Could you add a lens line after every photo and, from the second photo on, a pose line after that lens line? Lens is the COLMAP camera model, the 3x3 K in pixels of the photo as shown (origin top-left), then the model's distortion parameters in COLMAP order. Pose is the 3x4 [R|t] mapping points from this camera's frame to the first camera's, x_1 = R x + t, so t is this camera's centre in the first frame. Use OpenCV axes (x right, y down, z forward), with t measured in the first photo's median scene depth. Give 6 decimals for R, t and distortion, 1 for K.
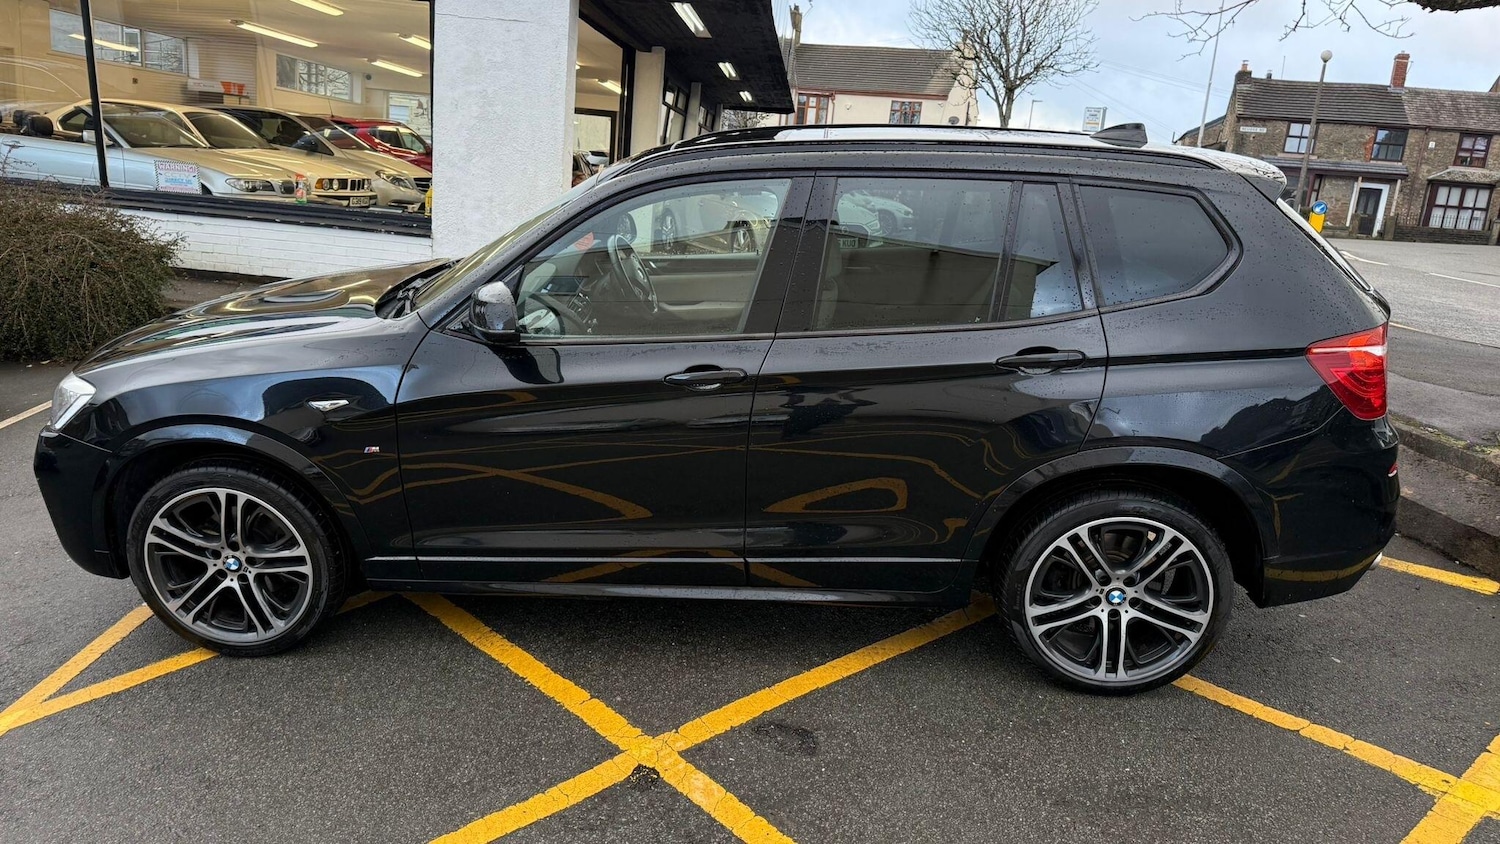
lens RADIAL K [[1065.1, 0, 749.3], [0, 1065.1, 419.6], [0, 0, 1]] dist [0.020875, -0.030404]
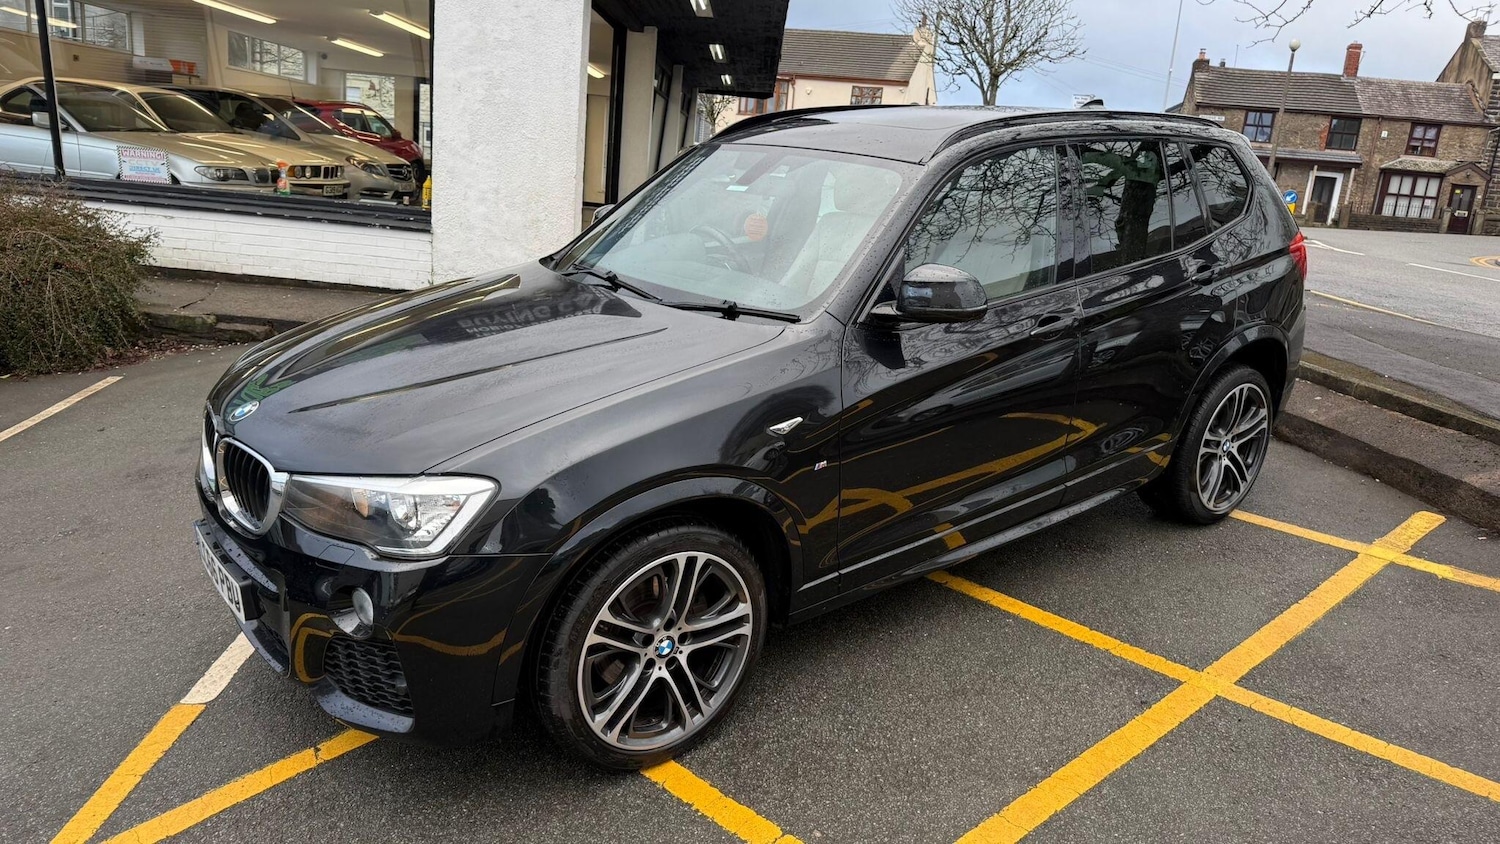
lens RADIAL K [[1065.1, 0, 753.8], [0, 1065.1, 420.2], [0, 0, 1]] dist [0.020875, -0.030404]
pose [[0.998525, -0.008021, 0.053695, -0.044365], [0.007258, 0.999870, 0.014396, -0.012842], [-0.053803, -0.013985, 0.998454, 0.042517]]
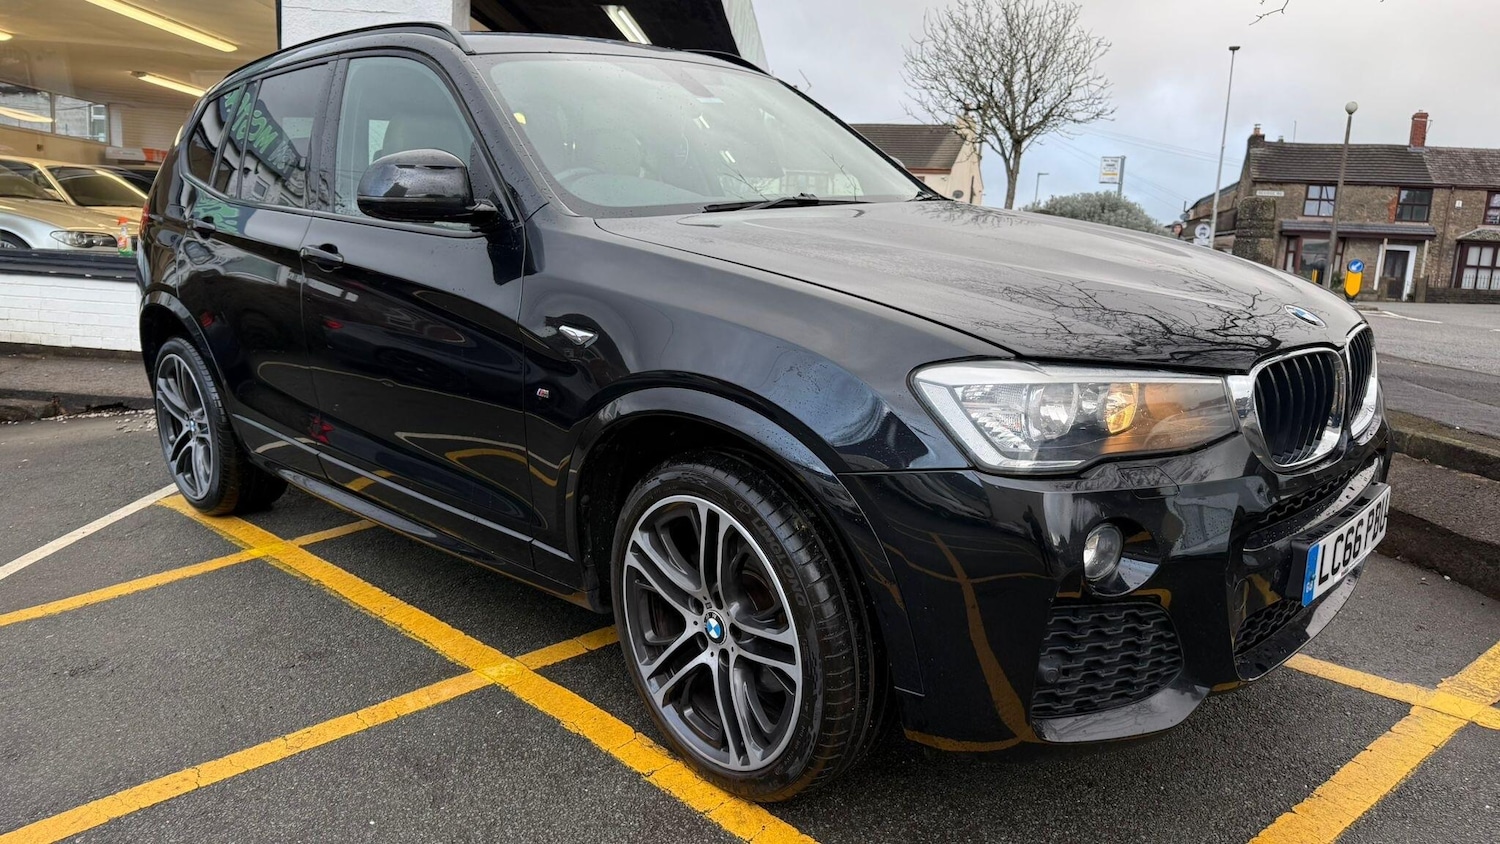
lens RADIAL K [[1065.1, 0, 753.8], [0, 1065.1, 429.6], [0, 0, 1]] dist [0.020875, -0.030404]
pose [[0.999706, -0.022606, -0.008769, 0.029648], [0.021937, 0.997302, -0.070053, -0.005697], [0.010329, 0.069840, 0.997505, 0.145143]]
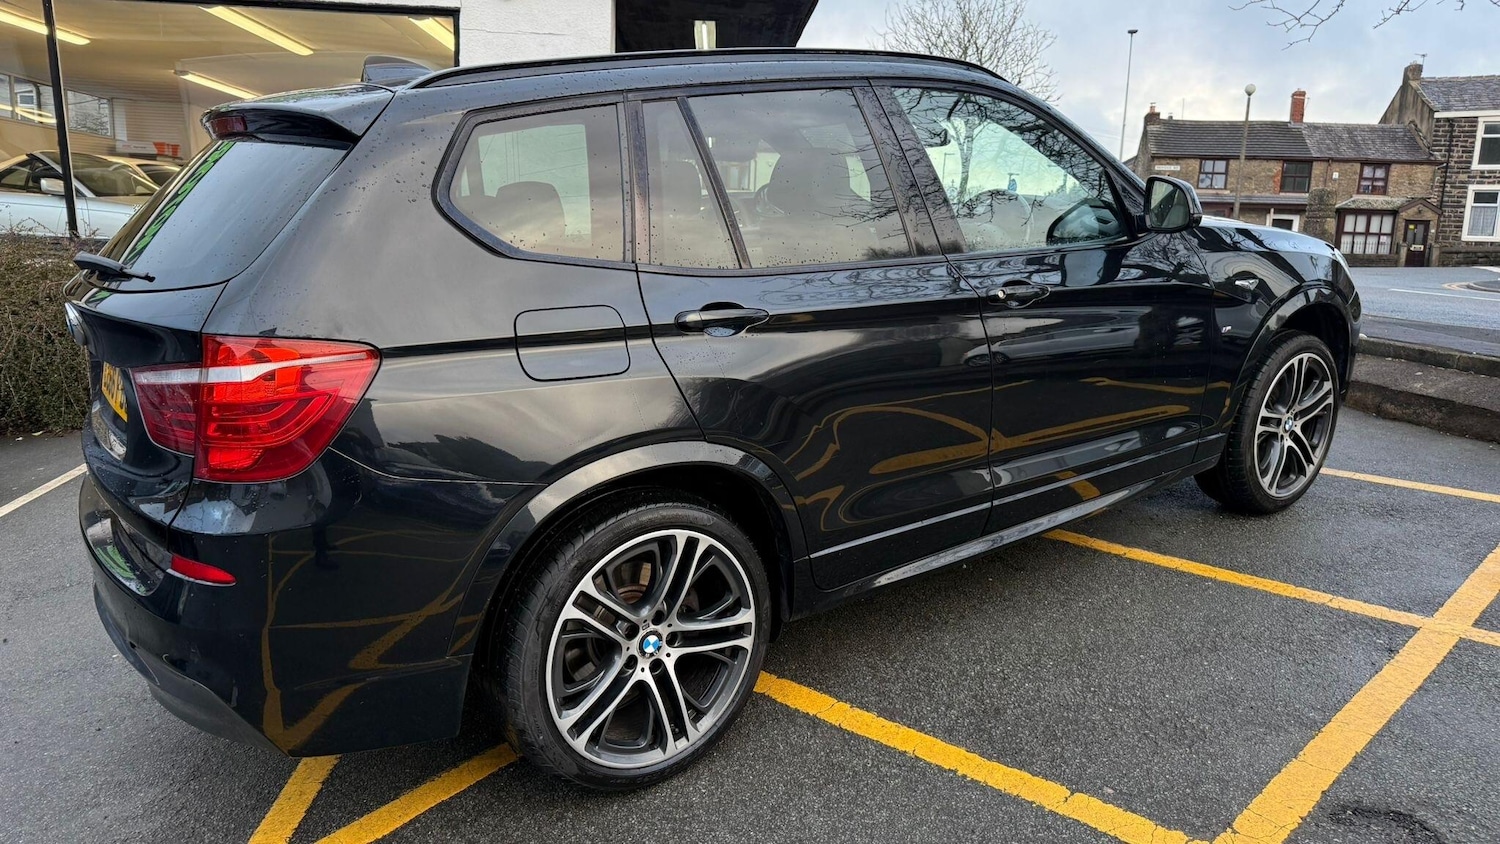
lens RADIAL K [[1065.1, 0, 745.5], [0, 1065.1, 425.8], [0, 0, 1]] dist [0.020875, -0.030404]
pose [[0.995136, -0.056790, 0.080495, -0.086009], [0.060926, 0.996895, -0.049890, 0.007992], [-0.077412, 0.054551, 0.995506, 0.060296]]
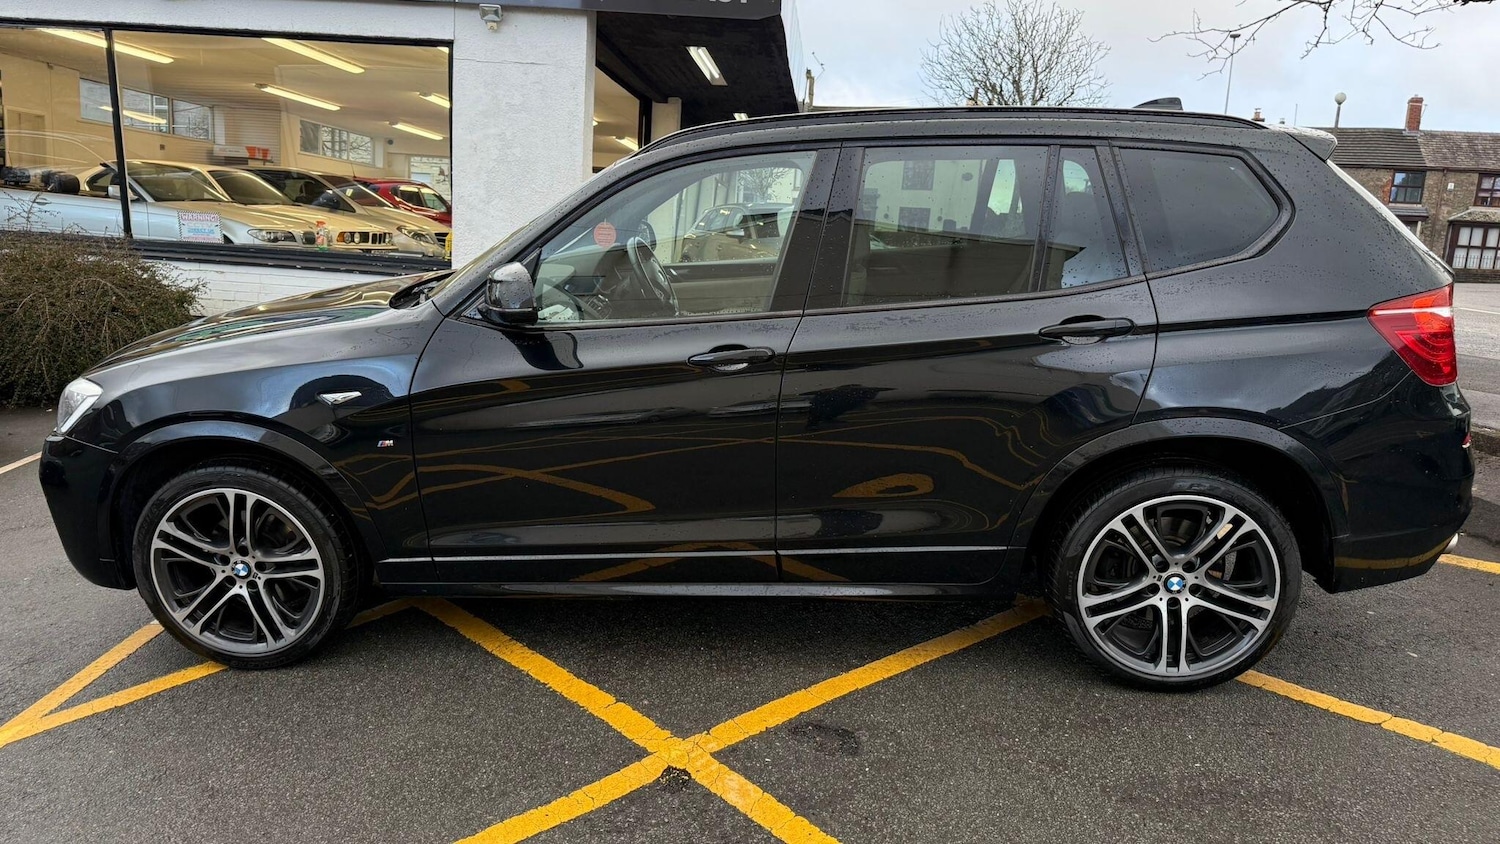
lens RADIAL K [[1065.1, 0, 746.8], [0, 1065.1, 422.7], [0, 0, 1]] dist [0.020875, -0.030404]
pose [[0.999559, -0.020952, -0.021045, -0.001794], [0.019757, 0.998267, -0.055440, 0.014515], [0.022170, 0.054999, 0.998240, 0.010397]]
